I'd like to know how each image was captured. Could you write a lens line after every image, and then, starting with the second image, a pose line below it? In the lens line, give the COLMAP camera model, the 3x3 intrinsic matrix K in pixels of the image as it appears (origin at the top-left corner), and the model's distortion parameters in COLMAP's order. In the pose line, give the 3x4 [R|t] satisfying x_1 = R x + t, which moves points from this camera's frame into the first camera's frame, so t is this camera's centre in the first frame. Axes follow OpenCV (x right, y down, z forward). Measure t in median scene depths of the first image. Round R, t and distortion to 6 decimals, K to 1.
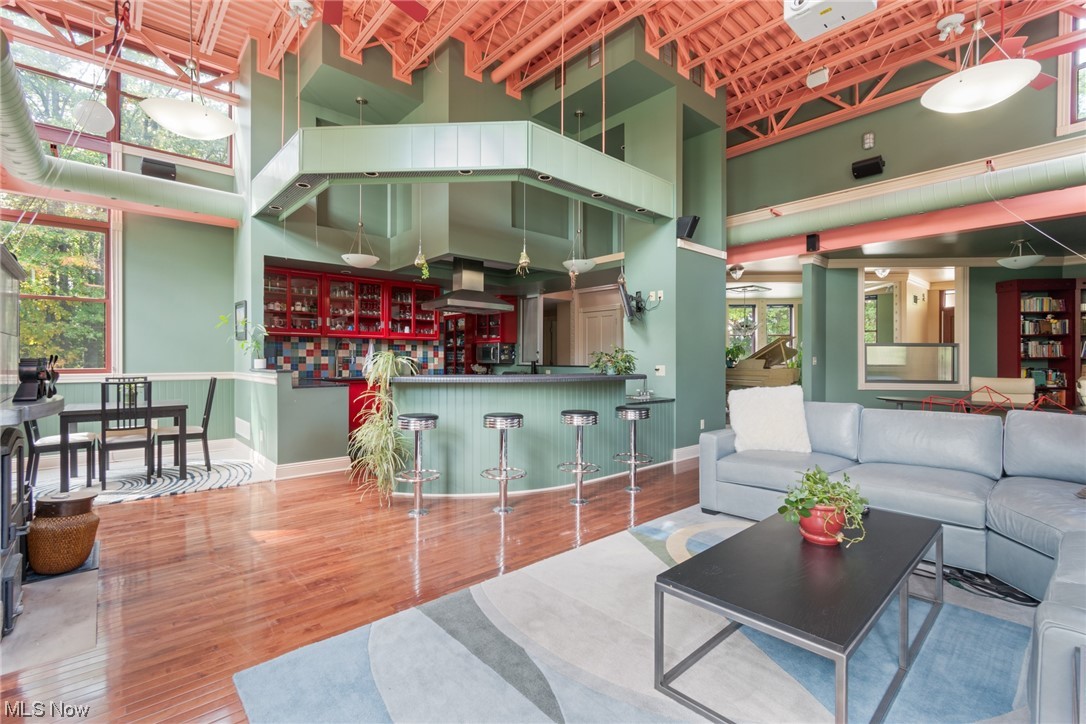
lens RADIAL K [[488.2, 0, 543.0], [0, 488.2, 362.0], [0, 0, 1]] dist [0.000395, 0.000152]
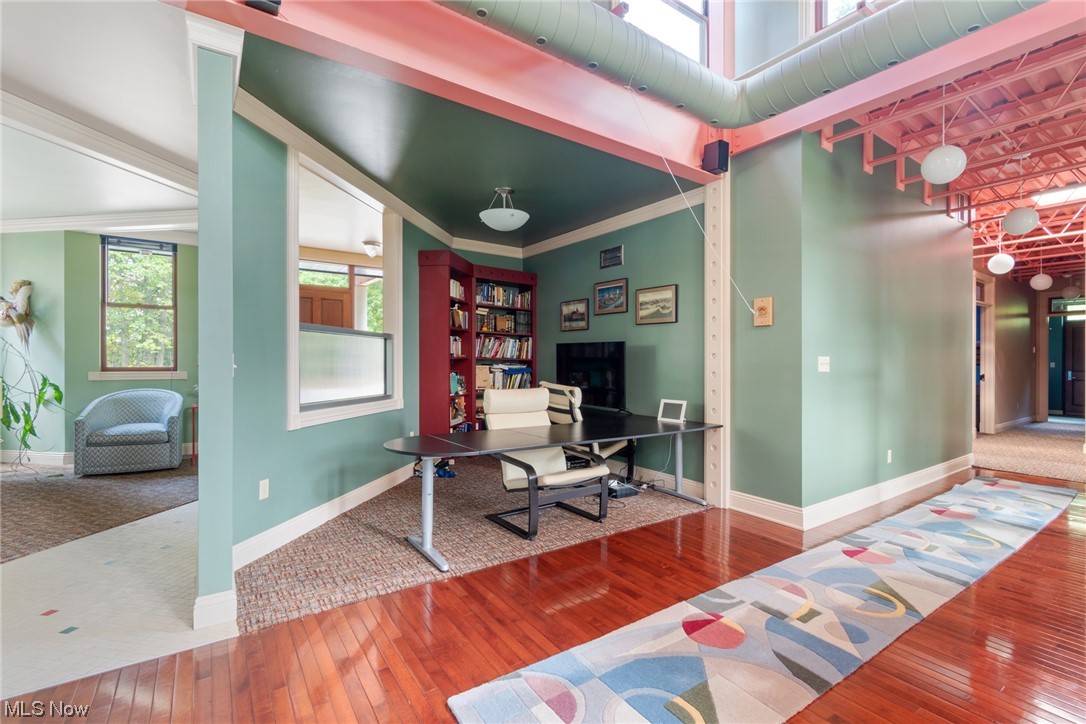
lens RADIAL K [[488.2, 0, 543.0], [0, 488.2, 362.0], [0, 0, 1]] dist [0.000395, 0.000152]
pose [[0.122230, -0.004770, 0.992490, 0.271290], [-0.000212, 0.999988, 0.004832, -0.005585], [-0.992502, -0.000801, 0.122227, 0.794259]]
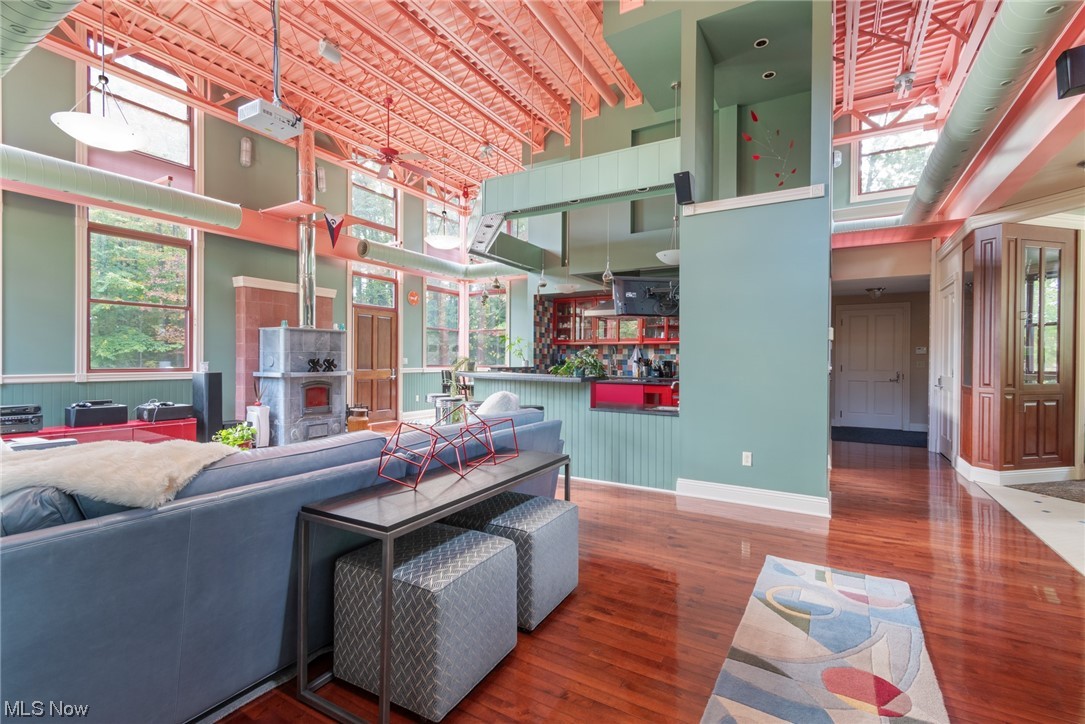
lens RADIAL K [[487.8, 0, 542.5], [0, 487.8, 362.0], [0, 0, 1]] dist [0.000395, 0.000152]
pose [[0.300129, 0.001816, -0.953897, 0.802985], [-0.004482, 0.999990, 0.000494, -0.004767], [0.953888, 0.004127, 0.300134, 0.476020]]
